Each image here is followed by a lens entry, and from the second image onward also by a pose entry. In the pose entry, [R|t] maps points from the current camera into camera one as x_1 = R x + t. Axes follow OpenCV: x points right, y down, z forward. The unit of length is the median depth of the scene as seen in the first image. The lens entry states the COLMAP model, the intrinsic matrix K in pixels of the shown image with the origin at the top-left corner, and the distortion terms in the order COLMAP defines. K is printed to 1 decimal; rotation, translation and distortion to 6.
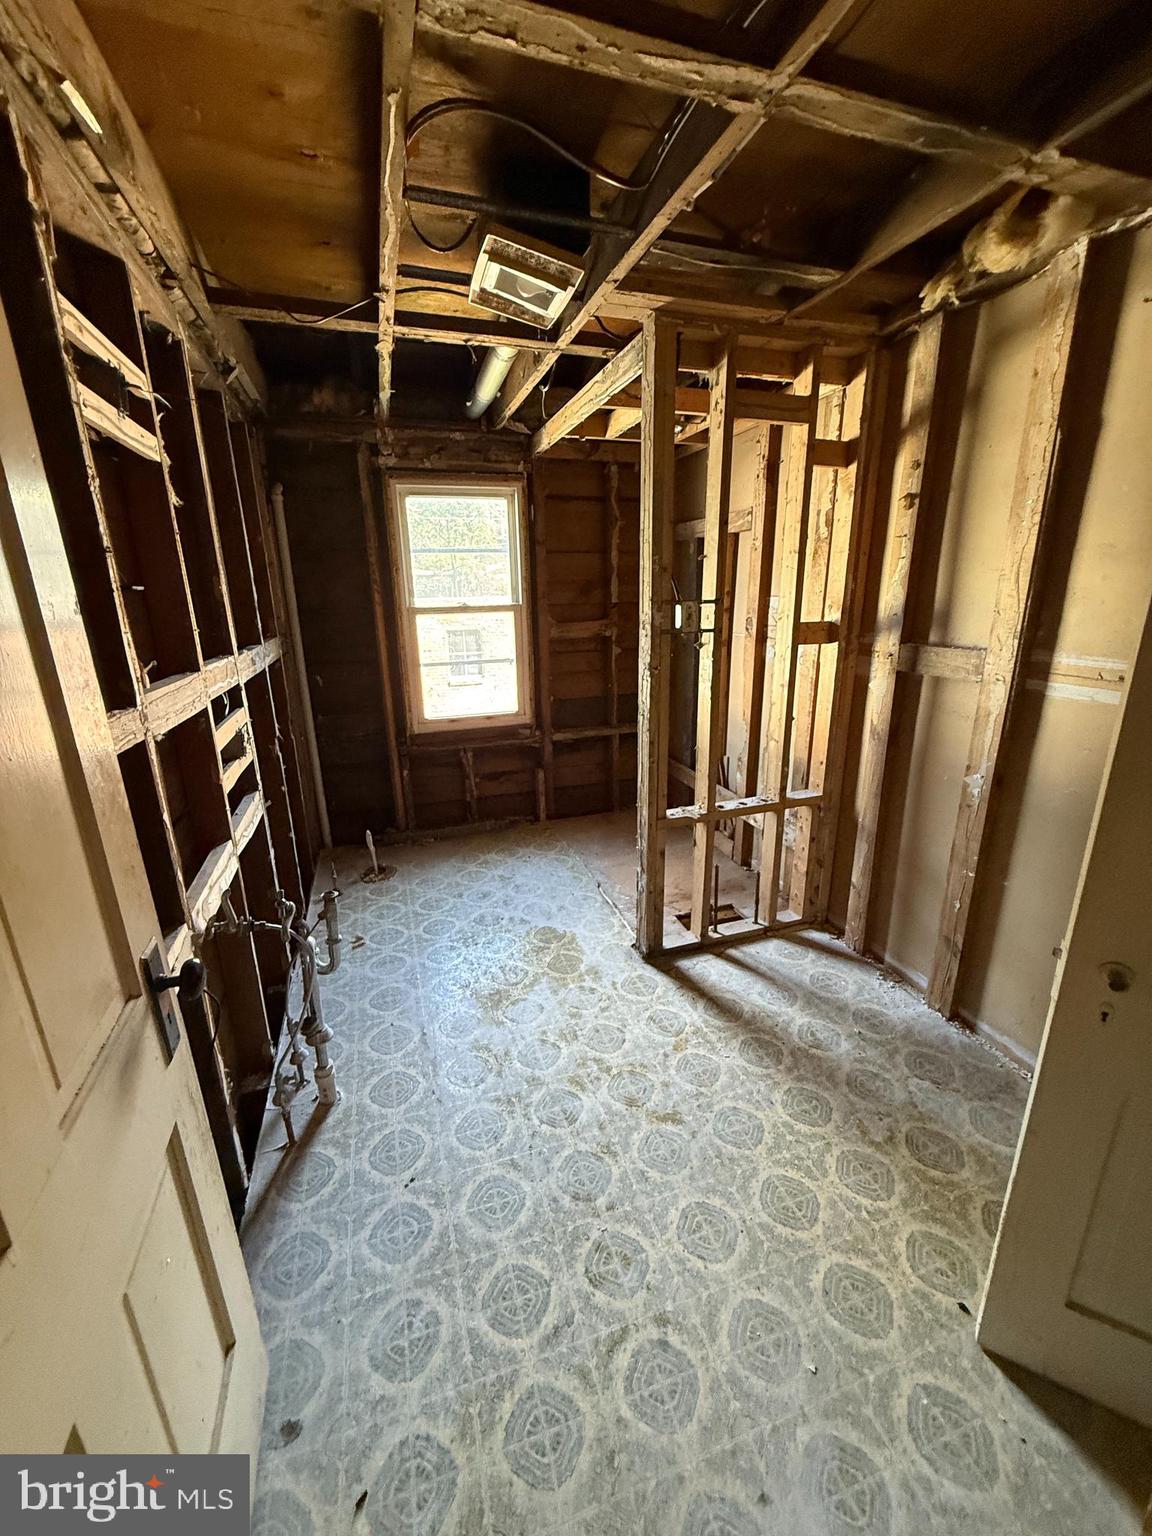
lens RADIAL K [[607.8, 0, 577.3], [0, 607.8, 764.1], [0, 0, 1]] dist [0.000029, 0.000043]
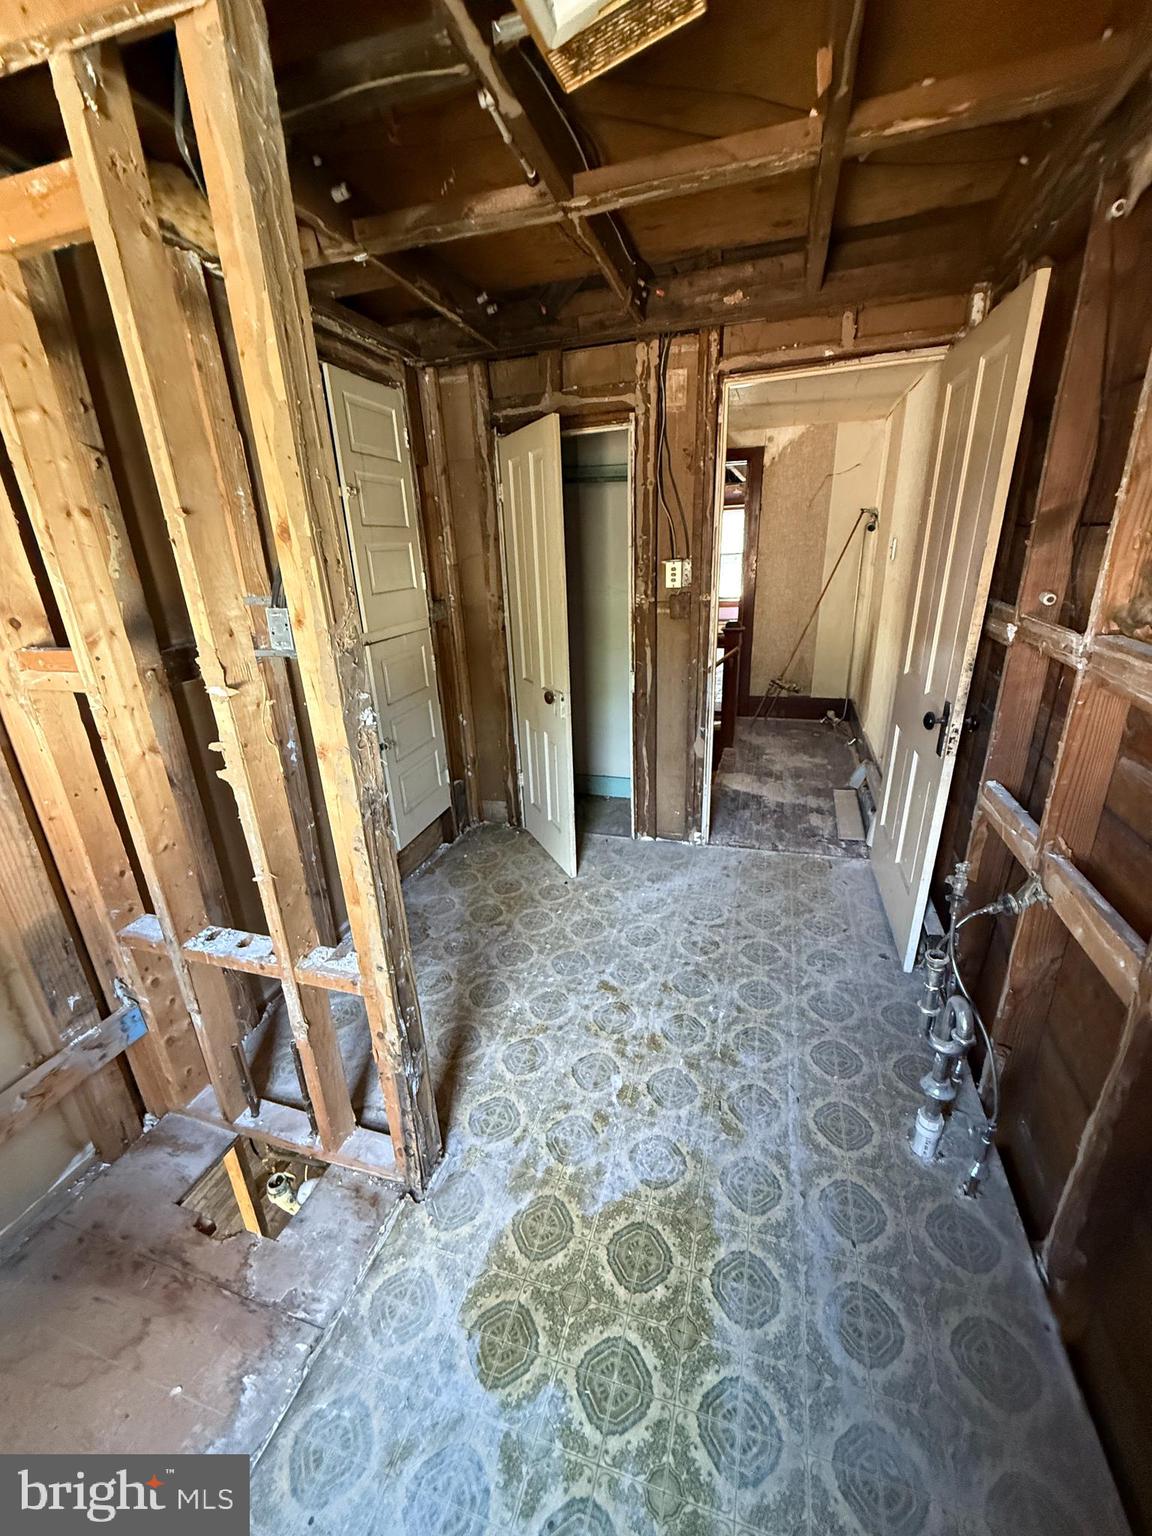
lens RADIAL K [[607.8, 0, 574.0], [0, 607.8, 771.1], [0, 0, 1]] dist [0.000029, 0.000043]
pose [[-0.810866, -0.159095, 0.563192, -0.392274], [0.210336, 0.818812, 0.534140, -0.425869], [-0.546128, 0.551575, -0.630484, 1.456848]]
